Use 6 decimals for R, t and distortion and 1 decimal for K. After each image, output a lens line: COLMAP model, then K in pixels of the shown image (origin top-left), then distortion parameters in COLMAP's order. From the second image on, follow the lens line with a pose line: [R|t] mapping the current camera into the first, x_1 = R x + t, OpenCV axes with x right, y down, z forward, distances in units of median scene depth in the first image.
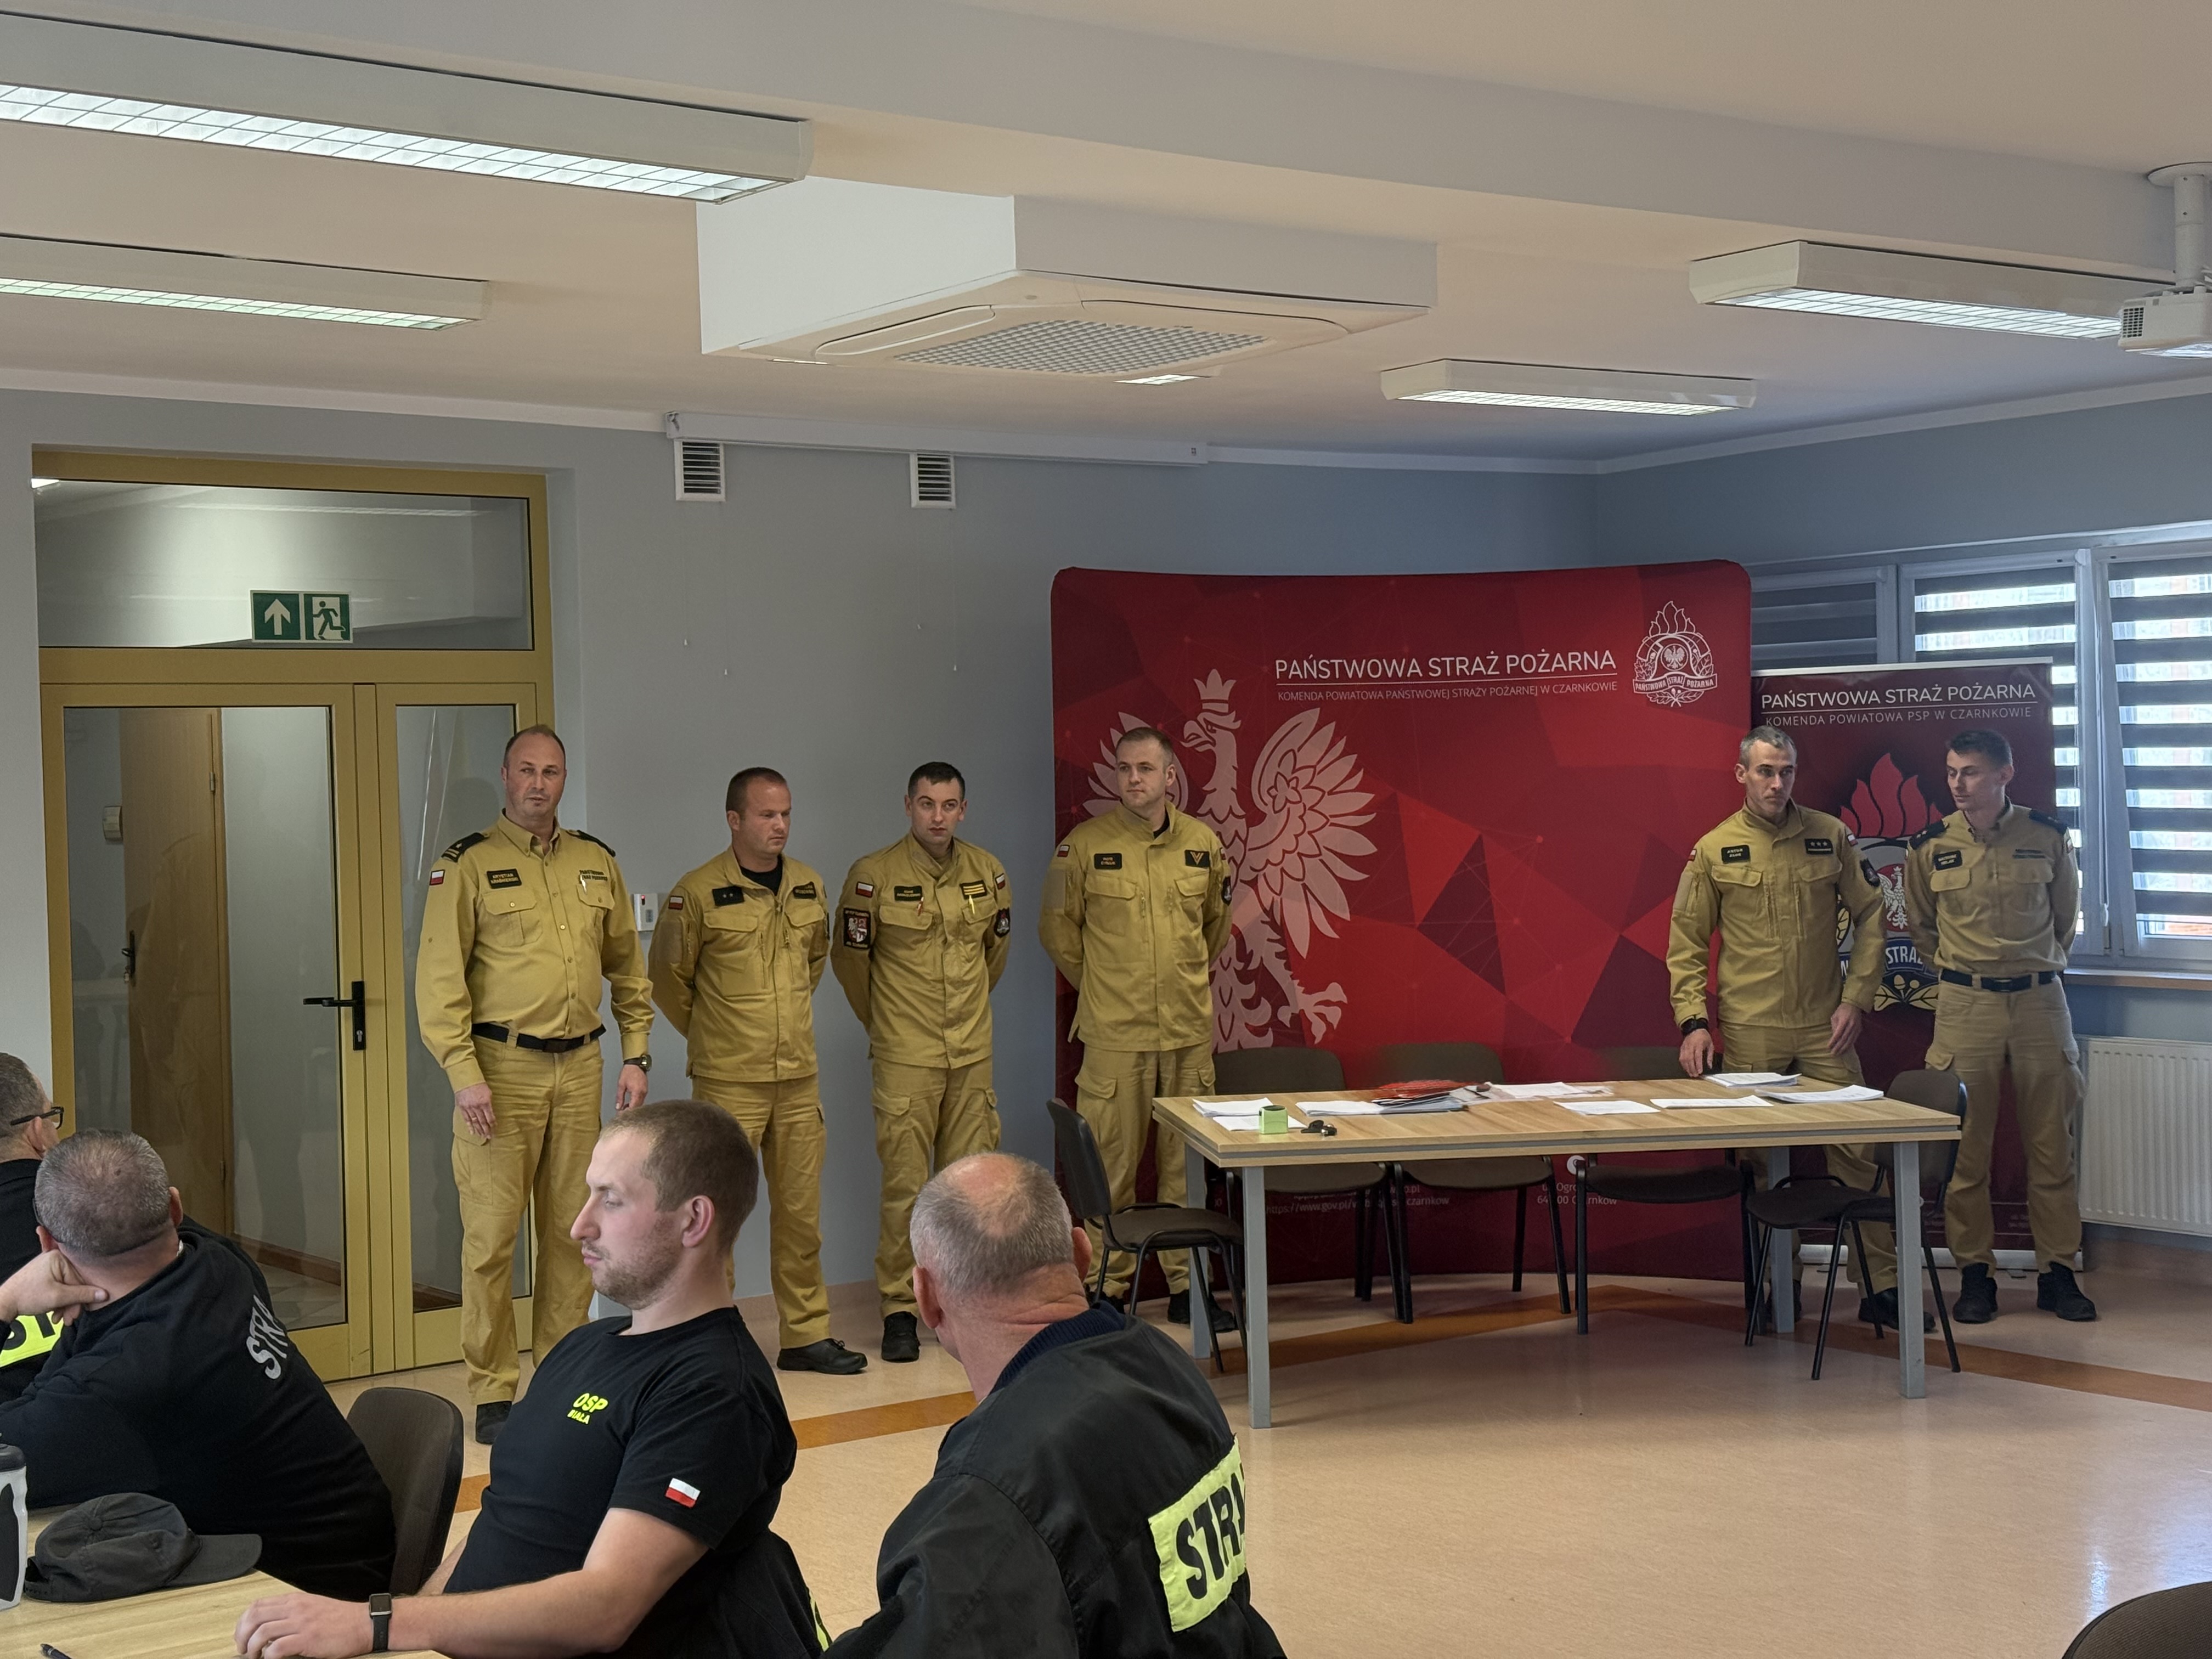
lens RADIAL K [[3116.9, 0, 1106.0], [0, 3116.9, 829.5], [0, 0, 1]] dist [0.138848, 0.044434]
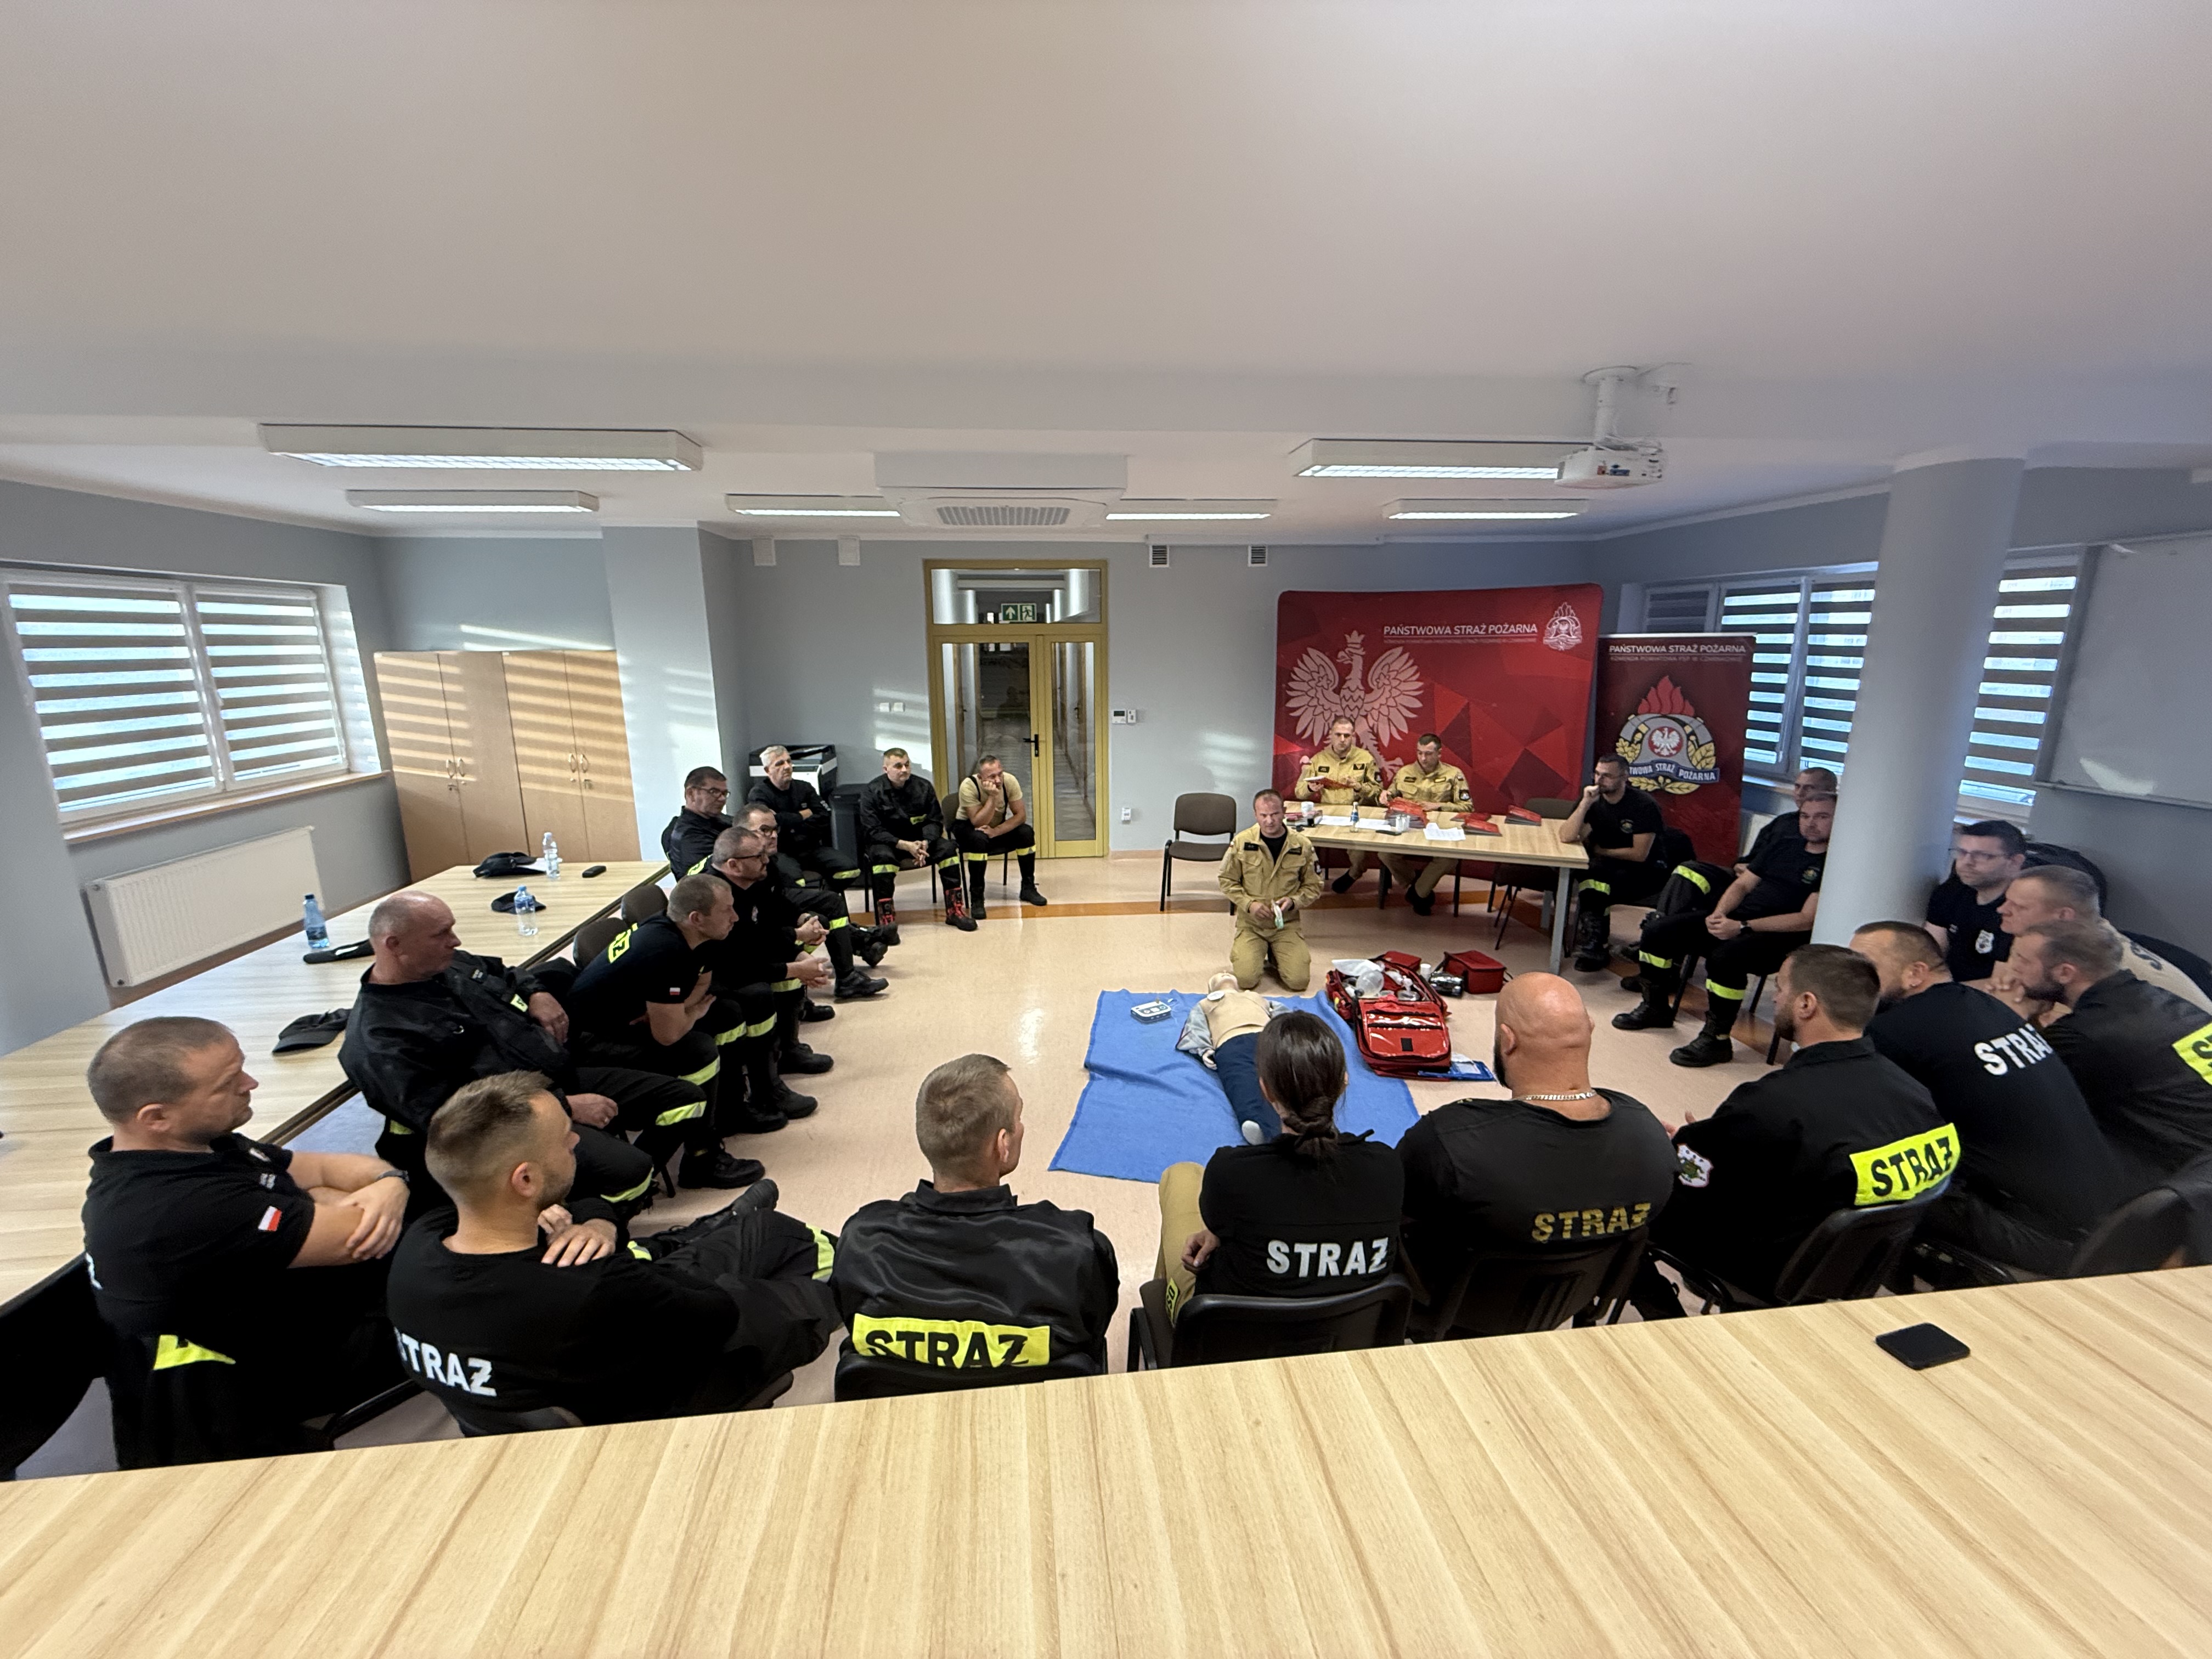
lens RADIAL K [[870.8, 0, 1089.4], [0, 870.8, 824.3], [0, 0, 1]] dist [-0.008548, 0.000089]
pose [[0.846631, 0.129025, -0.516302, 0.232283], [-0.021661, 0.977716, 0.208813, -0.039926], [0.531739, -0.165604, 0.830559, 0.272761]]
